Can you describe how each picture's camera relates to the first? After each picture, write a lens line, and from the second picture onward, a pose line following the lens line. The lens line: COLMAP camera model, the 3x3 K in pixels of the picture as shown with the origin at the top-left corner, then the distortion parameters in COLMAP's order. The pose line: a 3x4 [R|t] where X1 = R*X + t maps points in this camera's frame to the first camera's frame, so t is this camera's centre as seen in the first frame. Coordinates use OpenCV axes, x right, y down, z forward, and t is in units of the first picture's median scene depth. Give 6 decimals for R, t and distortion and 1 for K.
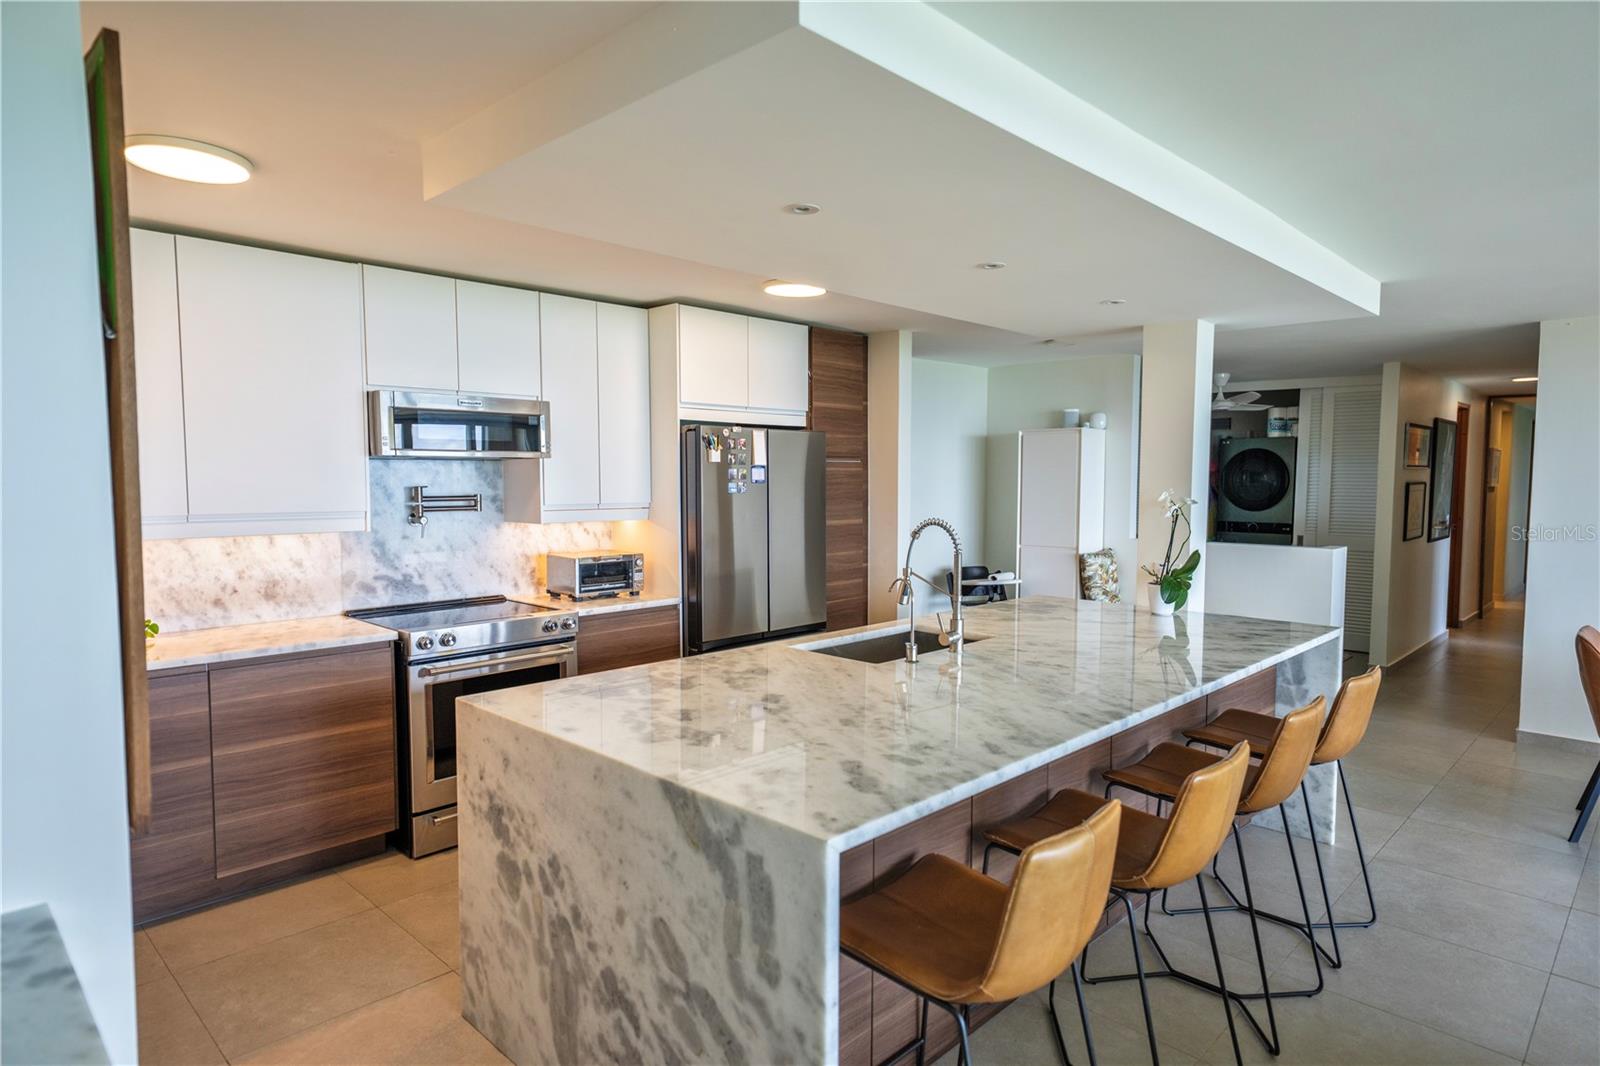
lens RADIAL K [[903.1, 0, 802.0], [0, 903.1, 536.6], [0, 0, 1]] dist [0.019299, 0.000584]
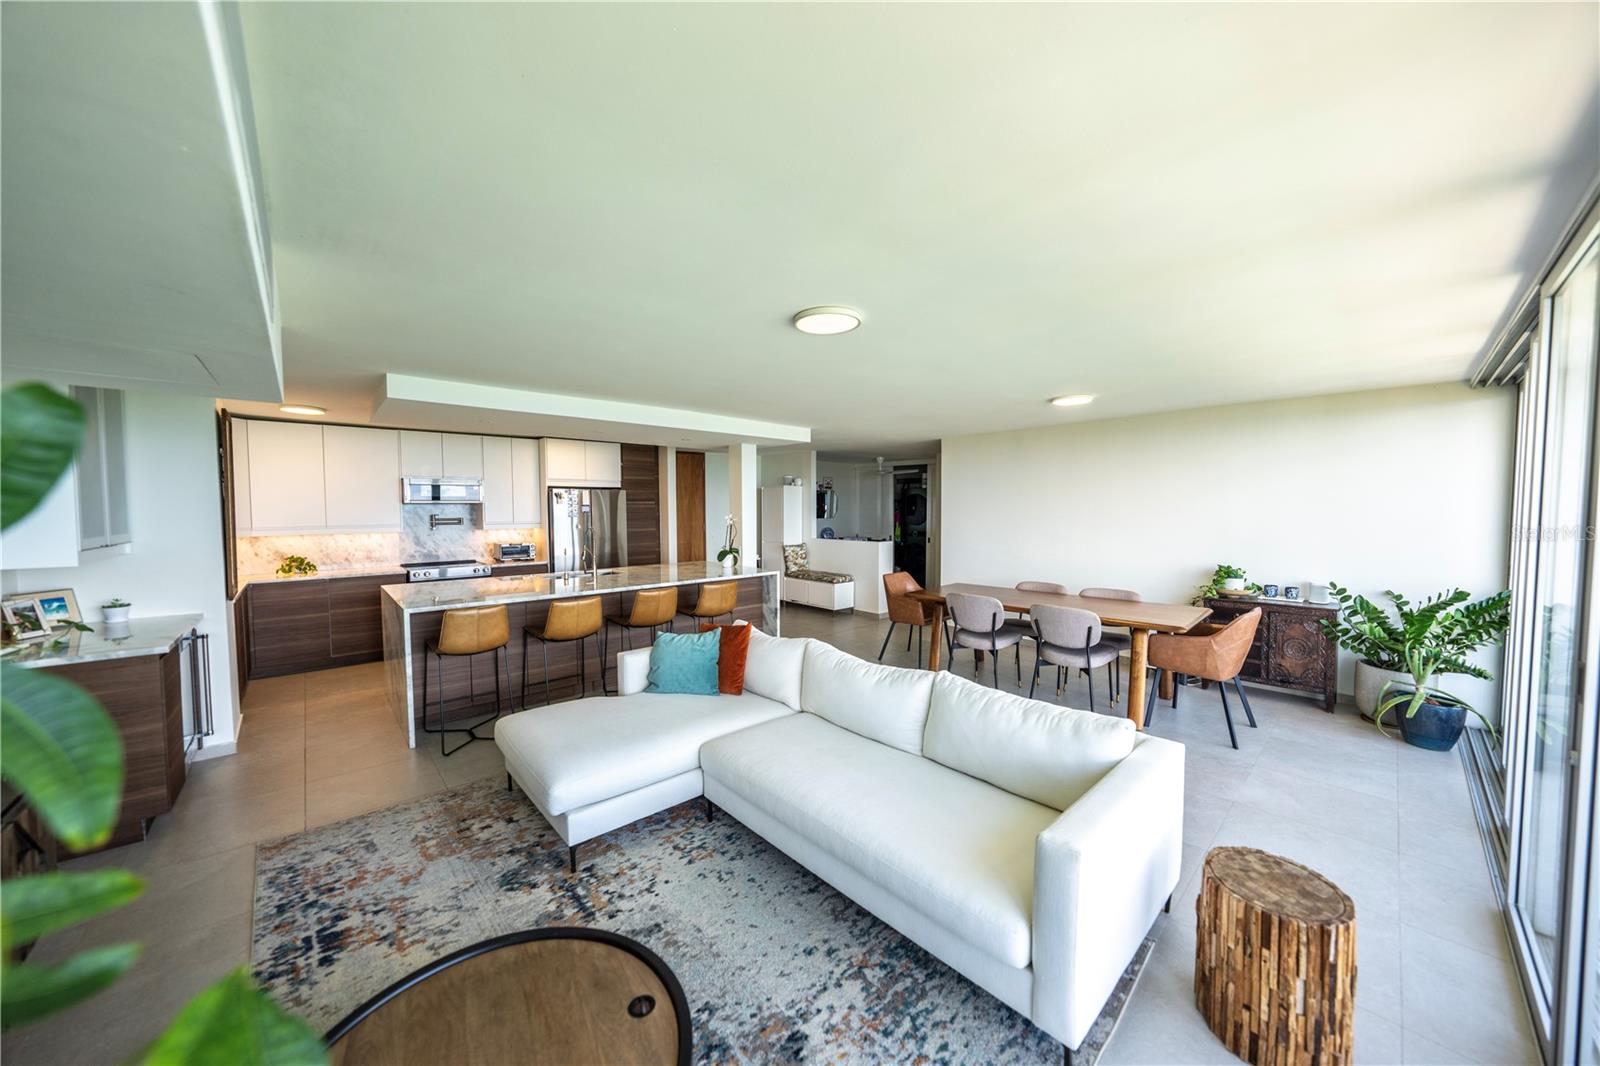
lens RADIAL K [[551.2, 0, 810.2], [0, 551.2, 530.2], [0, 0, 1]] dist [-0.019483, -0.000109]
pose [[0.998850, -0.002784, -0.047855, 0.658318], [0.001562, 0.999672, -0.025551, 0.026303], [0.047911, 0.025447, 0.998527, -0.429812]]
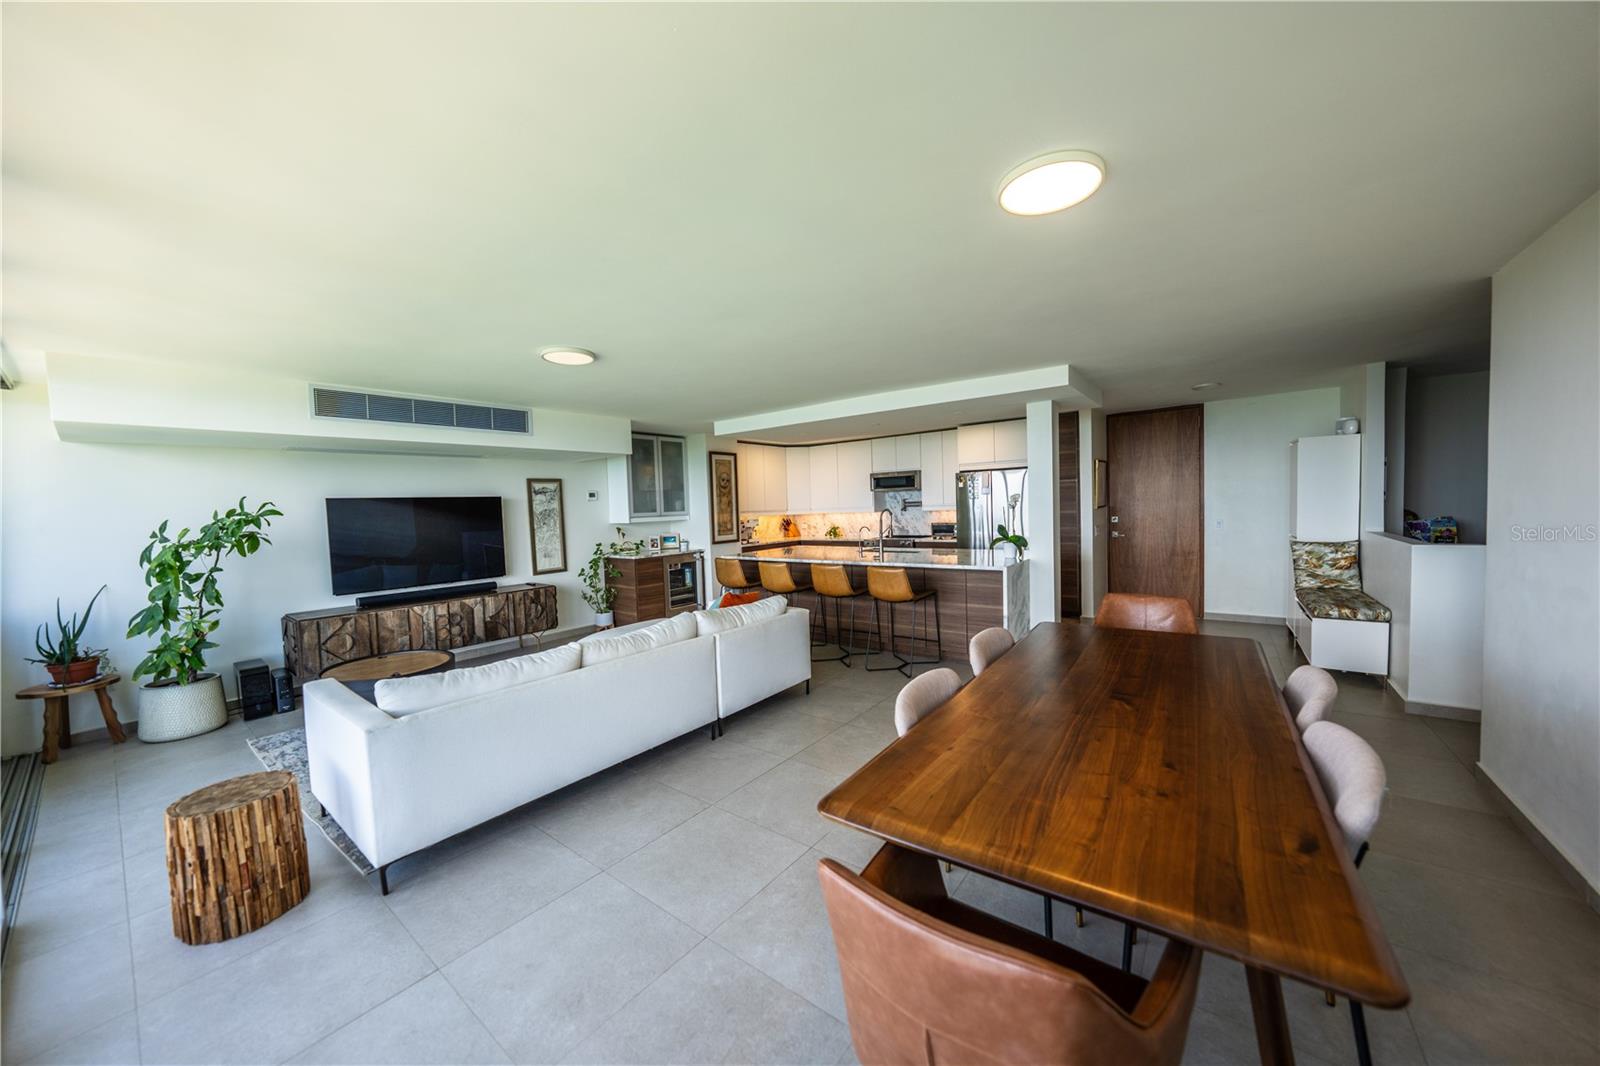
lens RADIAL K [[551.2, 0, 796.0], [0, 551.2, 532.4], [0, 0, 1]] dist [-0.019483, -0.000109]
pose [[0.126275, 0.041337, -0.991134, 1.451515], [-0.032048, 0.998780, 0.037573, 0.002277], [0.991477, 0.027019, 0.127446, 0.357230]]
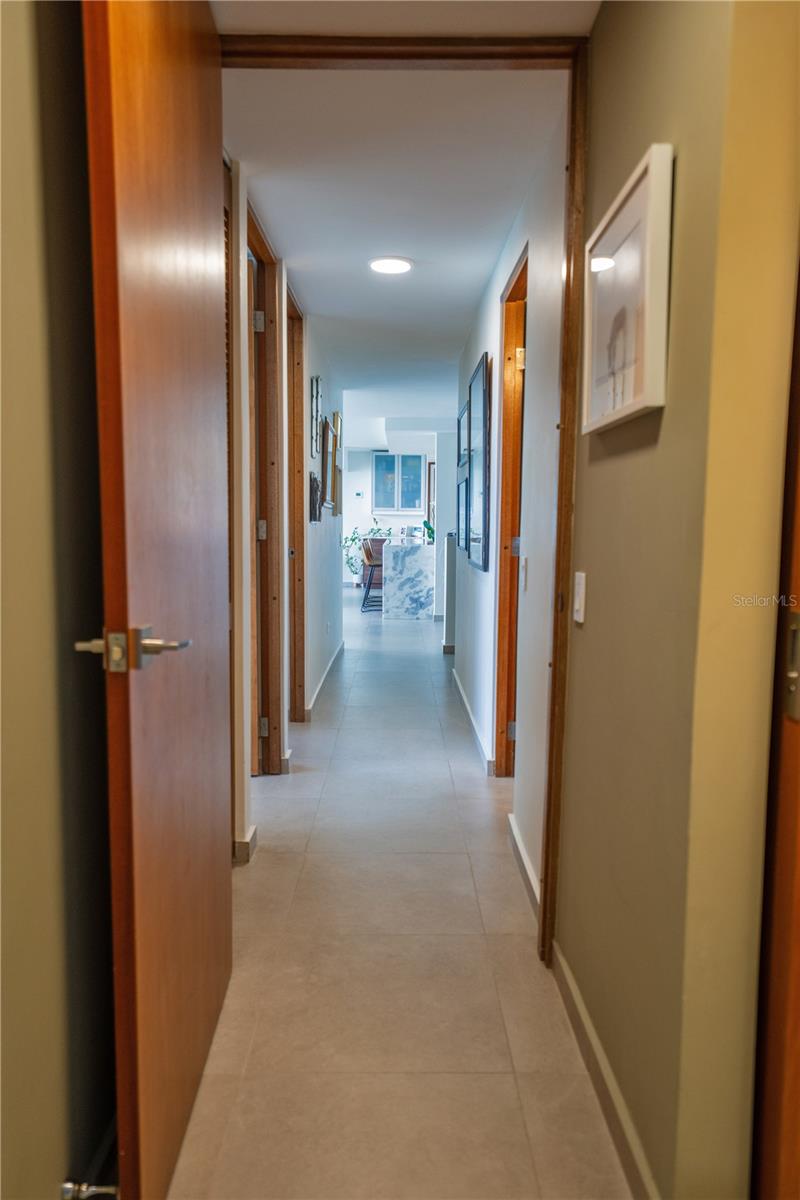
lens RADIAL K [[771.8, 0, 399.8], [0, 771.8, 597.9], [0, 0, 1]] dist [0.024442, 0.002365]
pose [[-0.714487, 0.062676, -0.696836, 1.973471], [-0.057378, 0.987376, 0.147639, -0.085534], [0.697292, 0.145469, -0.701870, 2.412325]]
